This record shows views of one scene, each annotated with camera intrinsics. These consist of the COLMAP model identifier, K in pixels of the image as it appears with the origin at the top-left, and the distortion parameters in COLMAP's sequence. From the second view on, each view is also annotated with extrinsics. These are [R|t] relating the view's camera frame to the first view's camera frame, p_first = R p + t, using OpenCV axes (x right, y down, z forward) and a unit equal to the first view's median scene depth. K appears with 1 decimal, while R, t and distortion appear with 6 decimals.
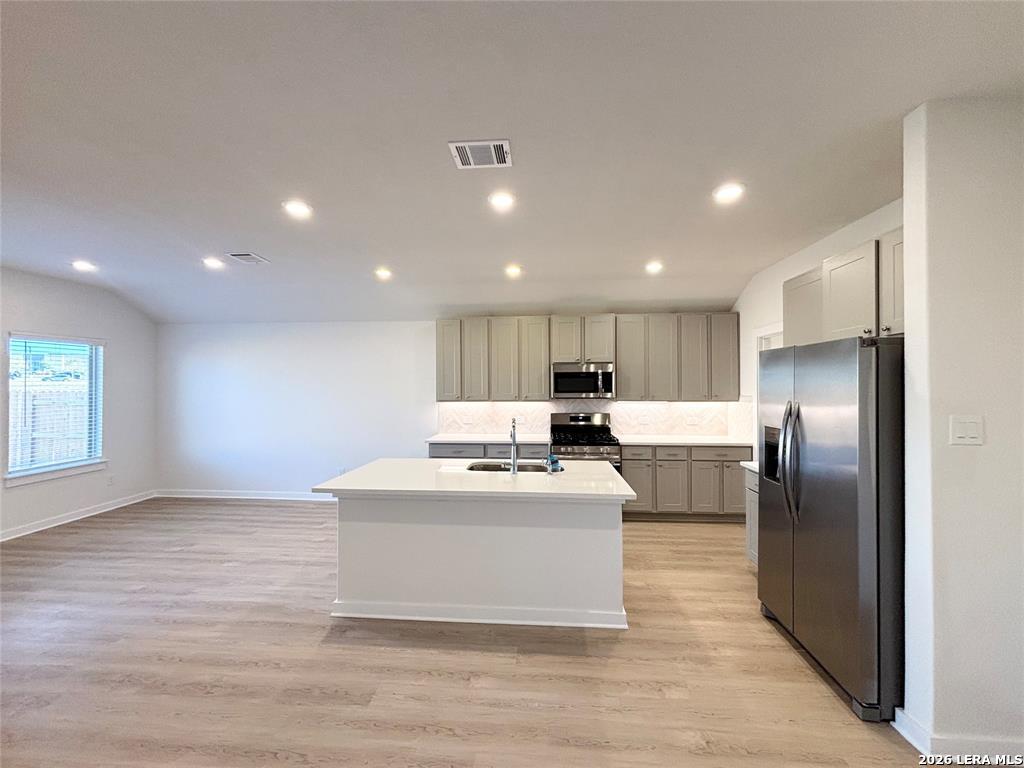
lens RADIAL K [[415.3, 0, 512.0], [0, 415.3, 384.0], [0, 0, 1]] dist [0.000611, 0.000467]
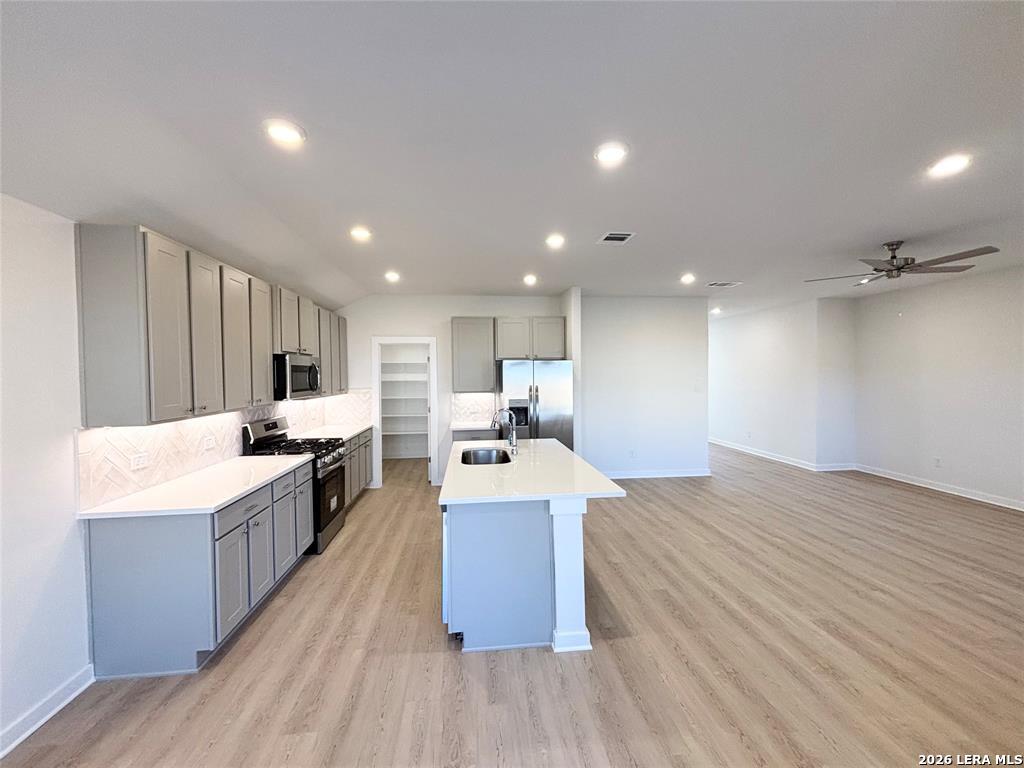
lens RADIAL K [[415.3, 0, 512.0], [0, 415.3, 384.0], [0, 0, 1]] dist [0.000611, 0.000467]
pose [[-0.190272, -0.016945, 0.981585, -0.715448], [0.010765, 0.999755, 0.019345, -0.004761], [-0.981672, 0.014248, -0.190043, 0.760520]]
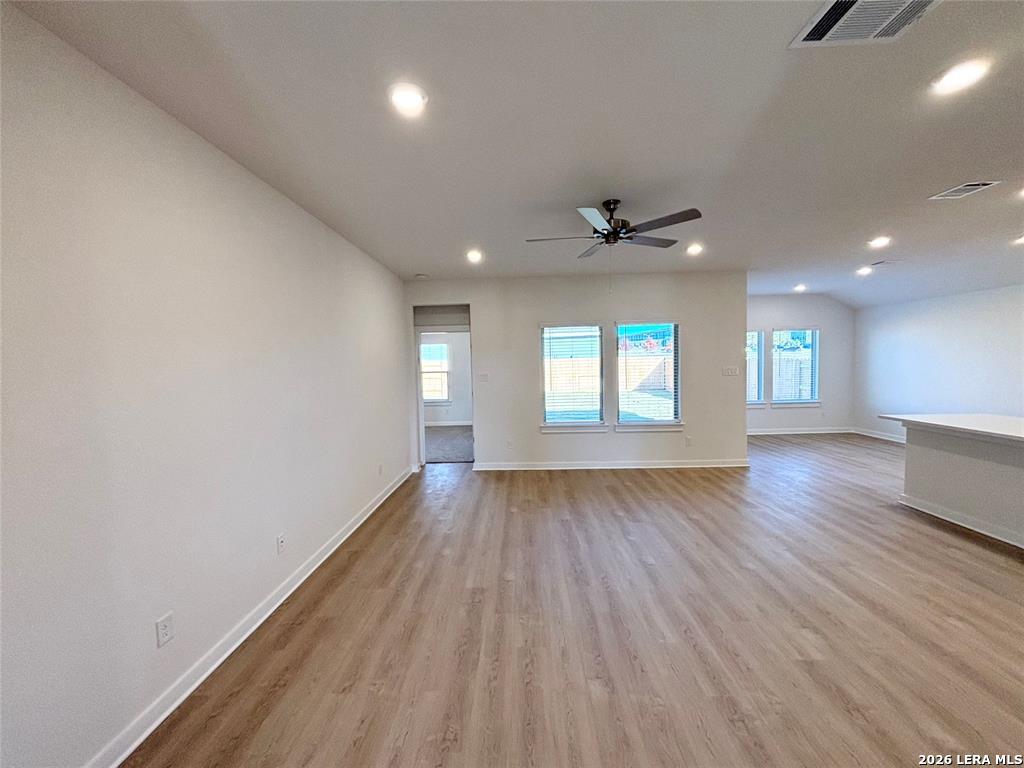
lens RADIAL K [[415.3, 0, 512.0], [0, 415.3, 384.0], [0, 0, 1]] dist [0.000611, 0.000467]
pose [[0.062539, 0.051793, -0.996698, 0.571990], [0.025011, 0.998258, 0.053443, 0.001931], [0.997729, -0.028271, 0.061135, -0.295012]]
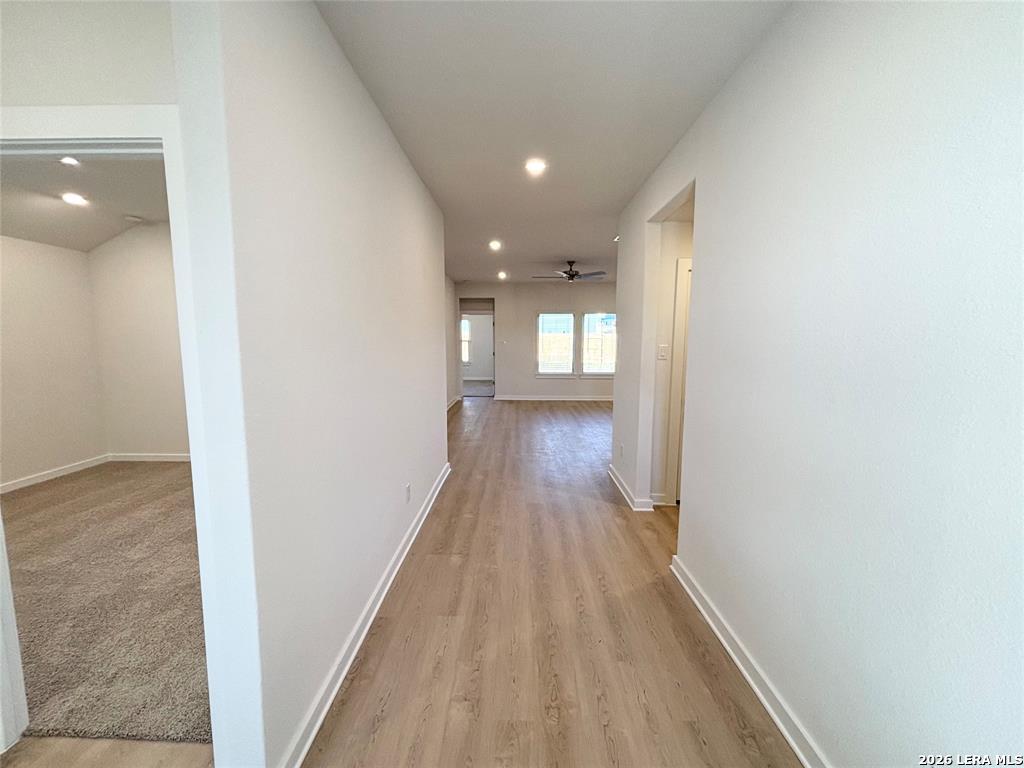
lens RADIAL K [[415.3, 0, 512.0], [0, 415.3, 384.0], [0, 0, 1]] dist [0.000611, 0.000467]
pose [[0.075931, 0.115484, -0.990403, 1.364410], [-0.002405, 0.993289, 0.115636, 0.009530], [0.997110, -0.006399, 0.075699, -0.406654]]
